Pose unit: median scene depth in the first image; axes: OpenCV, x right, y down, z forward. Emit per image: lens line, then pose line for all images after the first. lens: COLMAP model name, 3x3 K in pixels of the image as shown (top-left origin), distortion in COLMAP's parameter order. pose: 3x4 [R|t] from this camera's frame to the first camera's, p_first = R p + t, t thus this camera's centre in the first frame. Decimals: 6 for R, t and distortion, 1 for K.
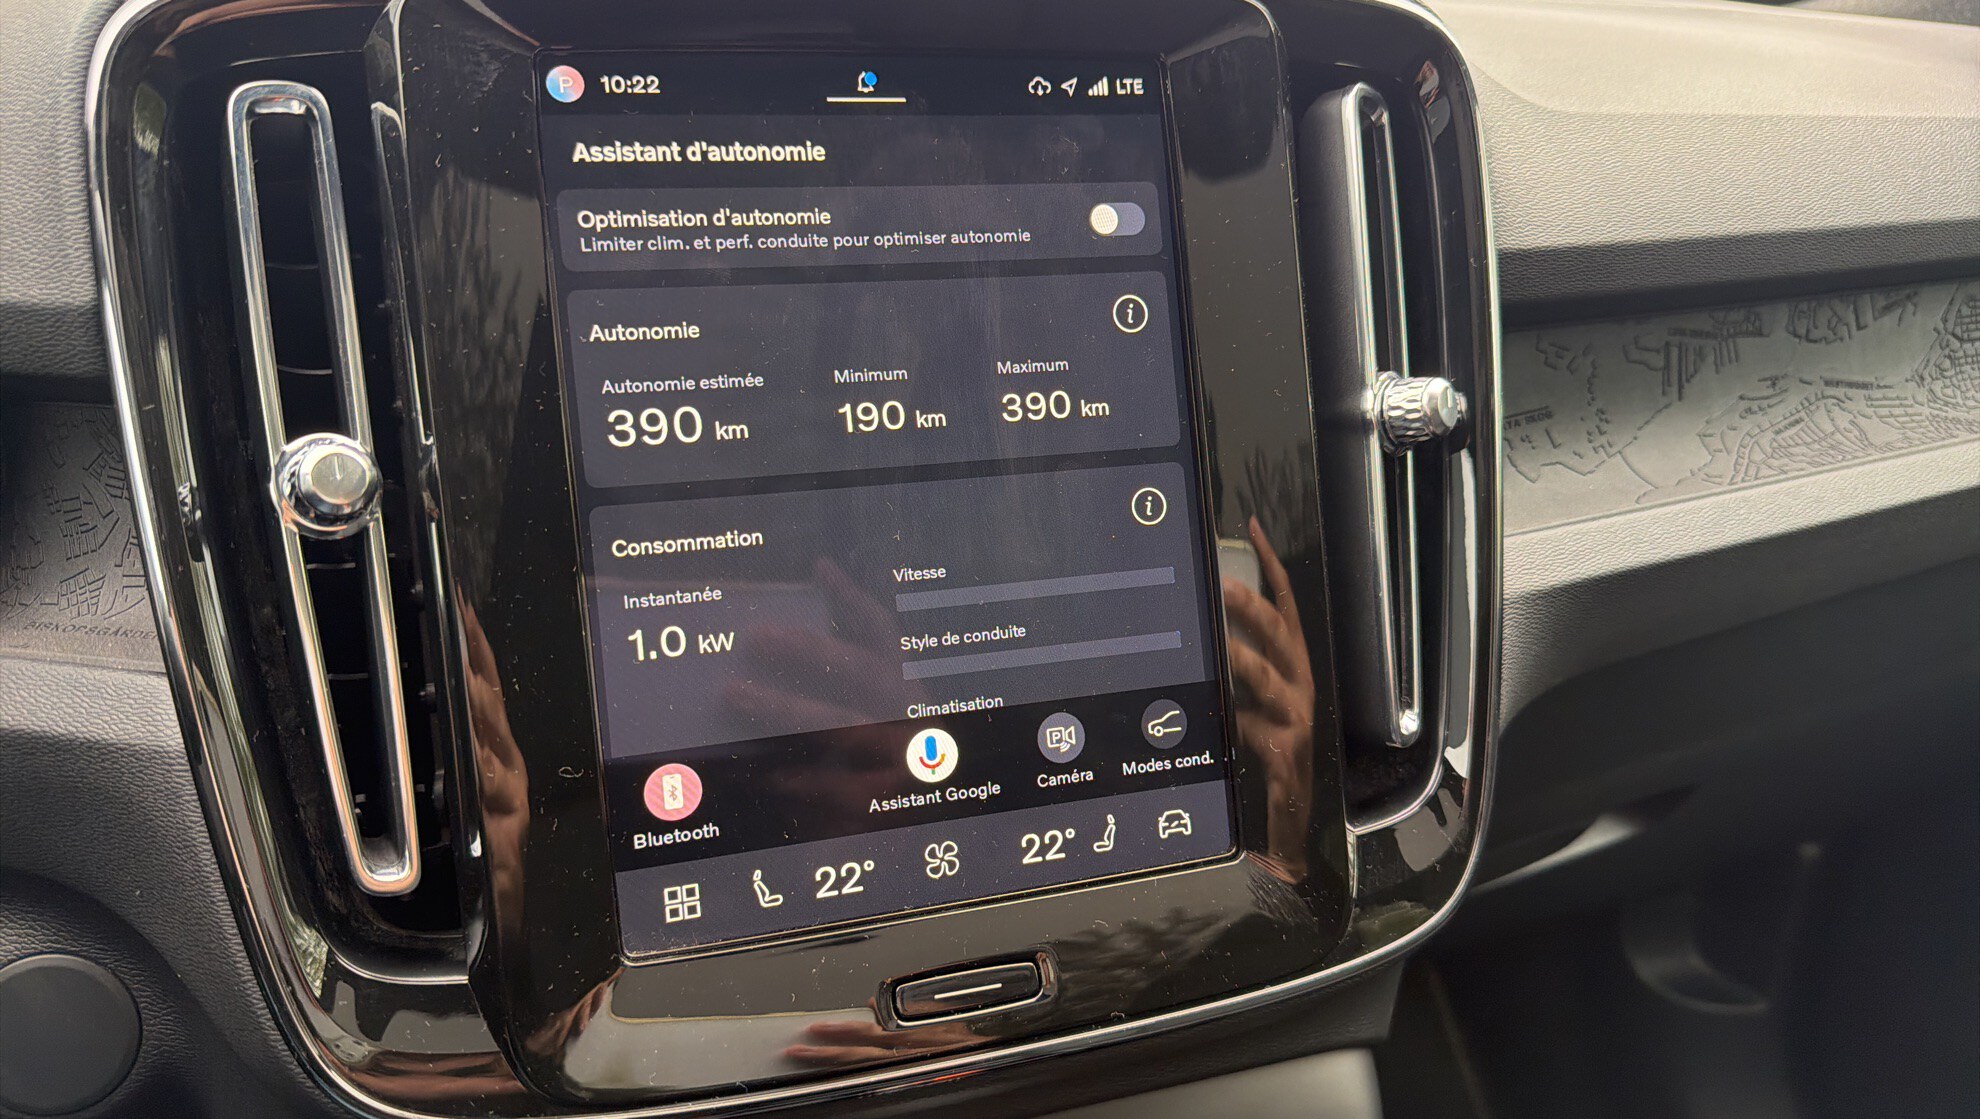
lens RADIAL K [[1362.2, 0, 990.0], [0, 1362.2, 559.5], [0, 0, 1]] dist [0.041644, -0.074028]
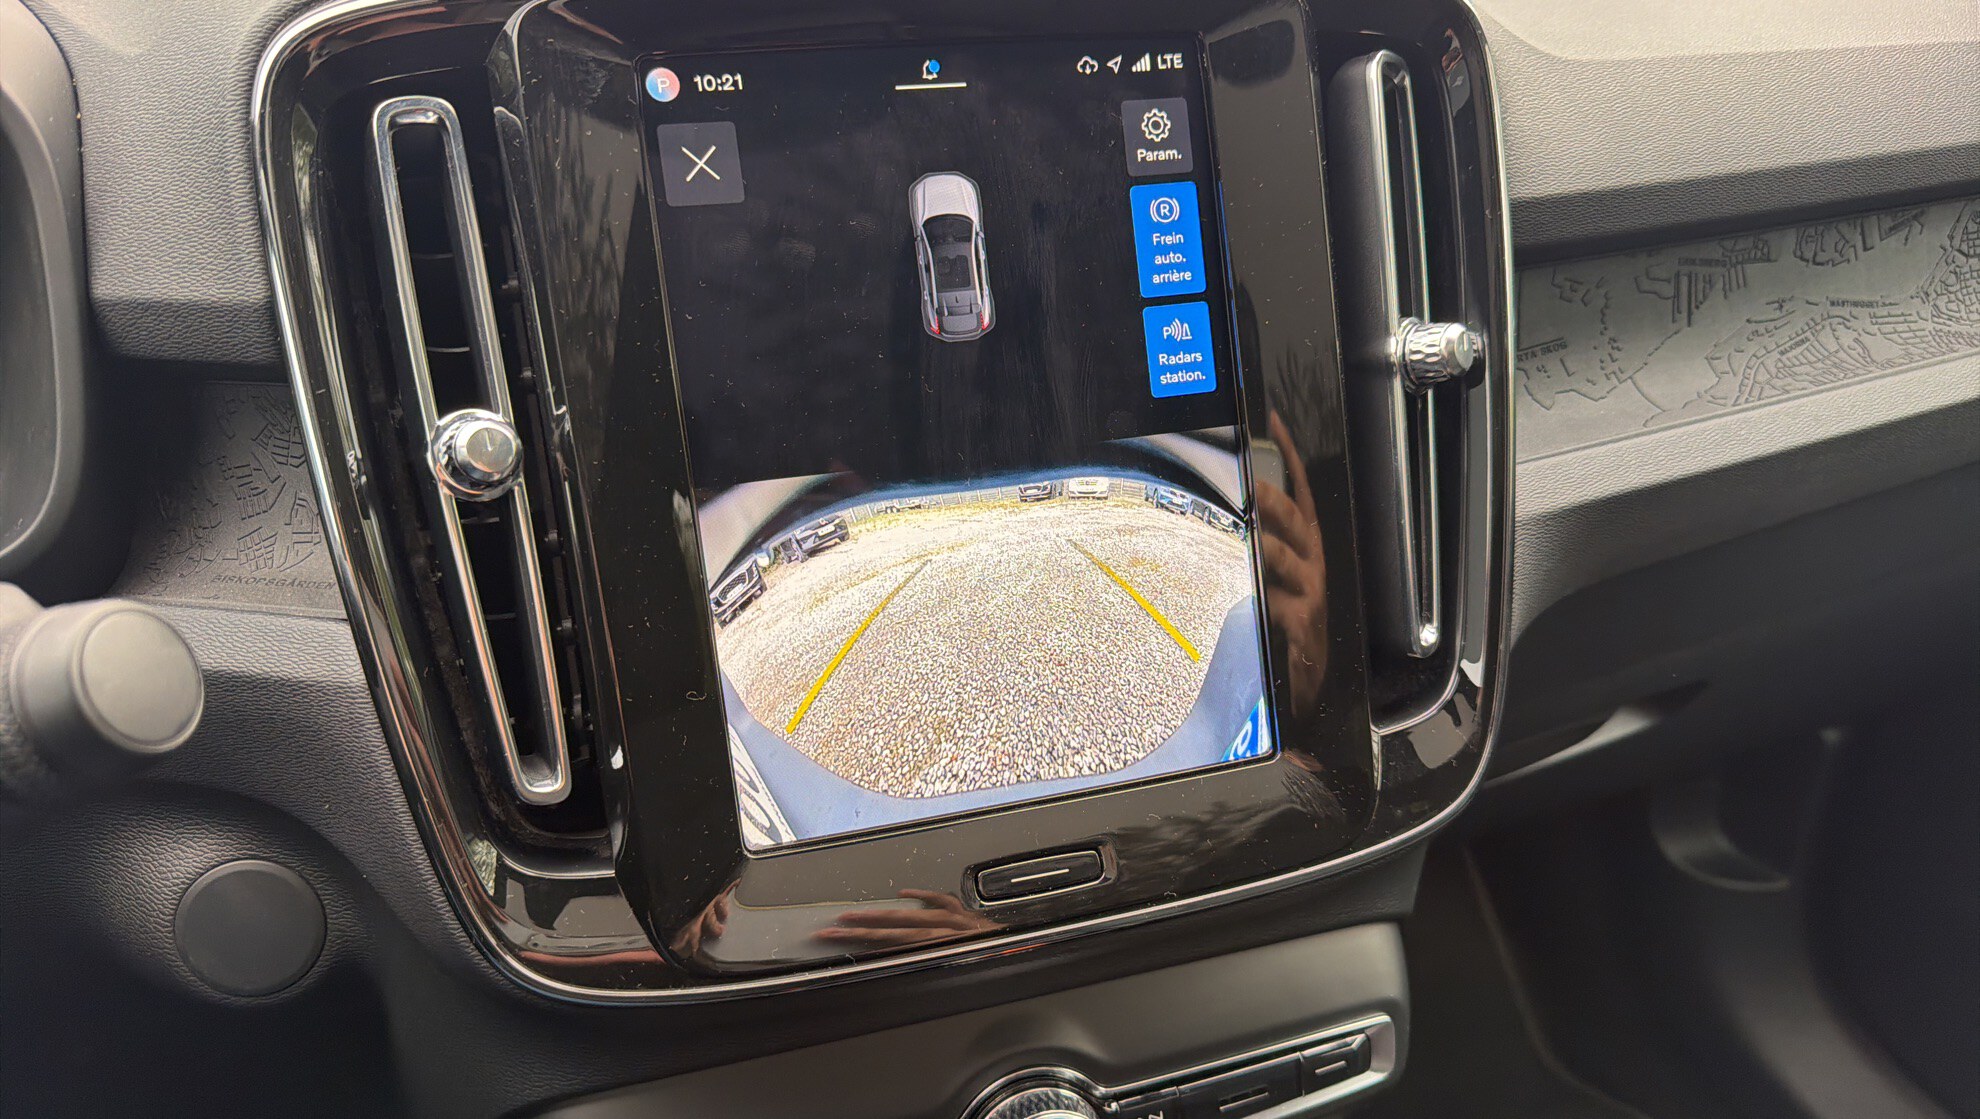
lens RADIAL K [[1400.4, 0, 982.2], [0, 1400.4, 554.9], [0, 0, 1]] dist [0.055542, -0.085999]
pose [[0.999382, -0.021888, -0.027490, -0.024725], [0.023931, 0.996795, 0.076330, -0.042826], [0.025731, -0.076941, 0.996704, -0.150149]]
